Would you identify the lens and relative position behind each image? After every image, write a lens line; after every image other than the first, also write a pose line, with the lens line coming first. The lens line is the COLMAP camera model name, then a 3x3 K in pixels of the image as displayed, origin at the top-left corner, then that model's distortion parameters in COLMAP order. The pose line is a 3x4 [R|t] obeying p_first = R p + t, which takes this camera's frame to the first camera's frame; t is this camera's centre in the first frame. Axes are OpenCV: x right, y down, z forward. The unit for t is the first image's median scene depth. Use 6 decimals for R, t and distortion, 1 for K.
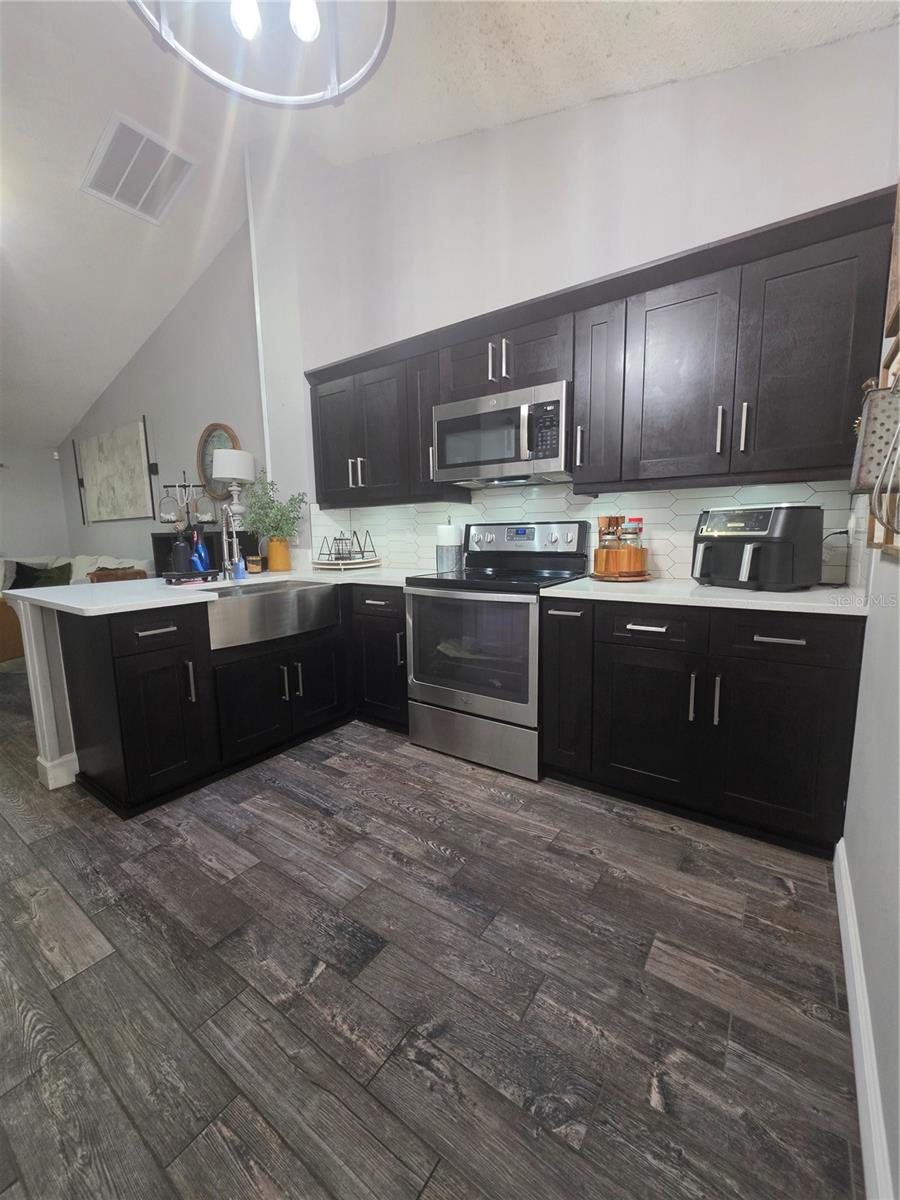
lens RADIAL K [[484.1, 0, 451.4], [0, 484.1, 597.6], [0, 0, 1]] dist [-0.003629, 0.000512]
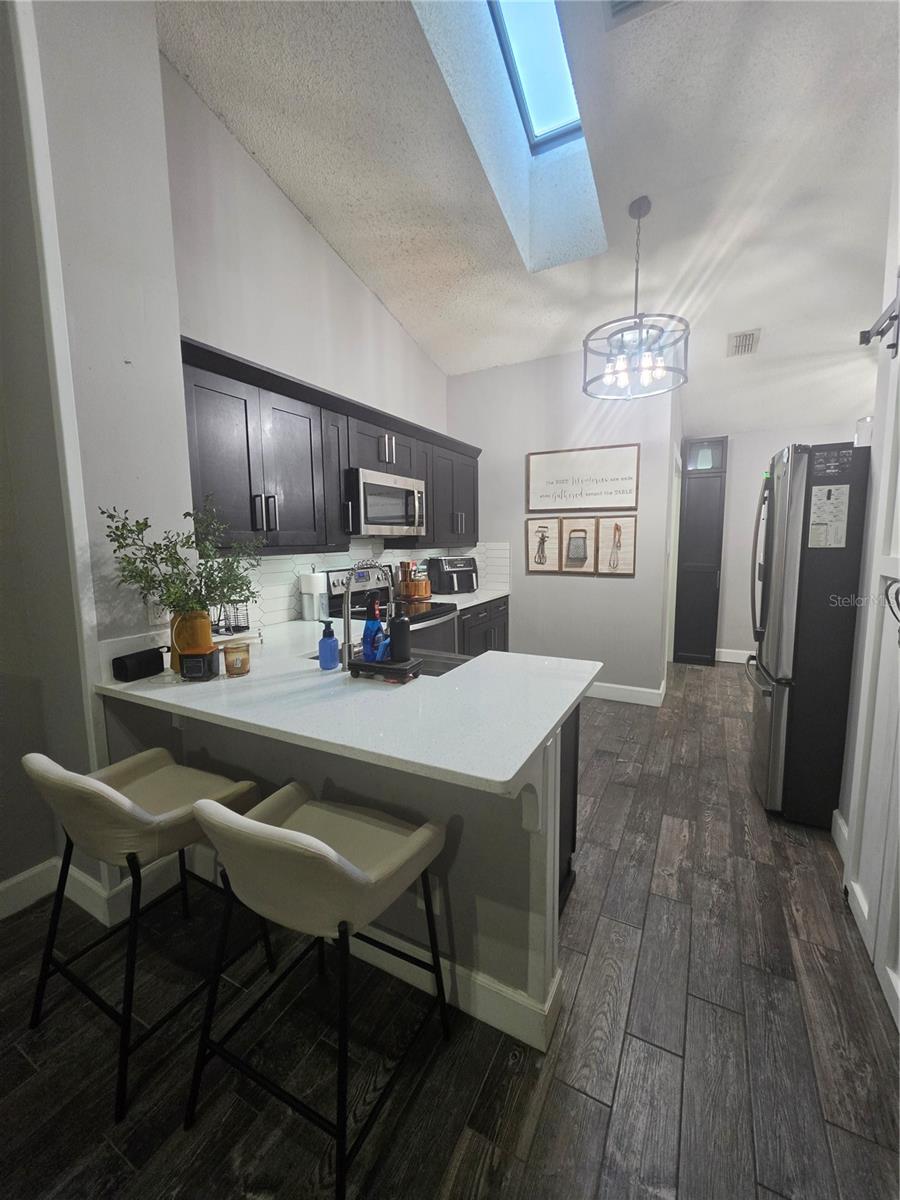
lens RADIAL K [[484.1, 0, 452.0], [0, 484.1, 598.6], [0, 0, 1]] dist [-0.003629, 0.000512]
pose [[-0.131907, -0.103466, 0.985848, -2.048788], [0.146144, 0.981640, 0.122578, -0.352847], [-0.980430, 0.160244, -0.114364, 1.658471]]
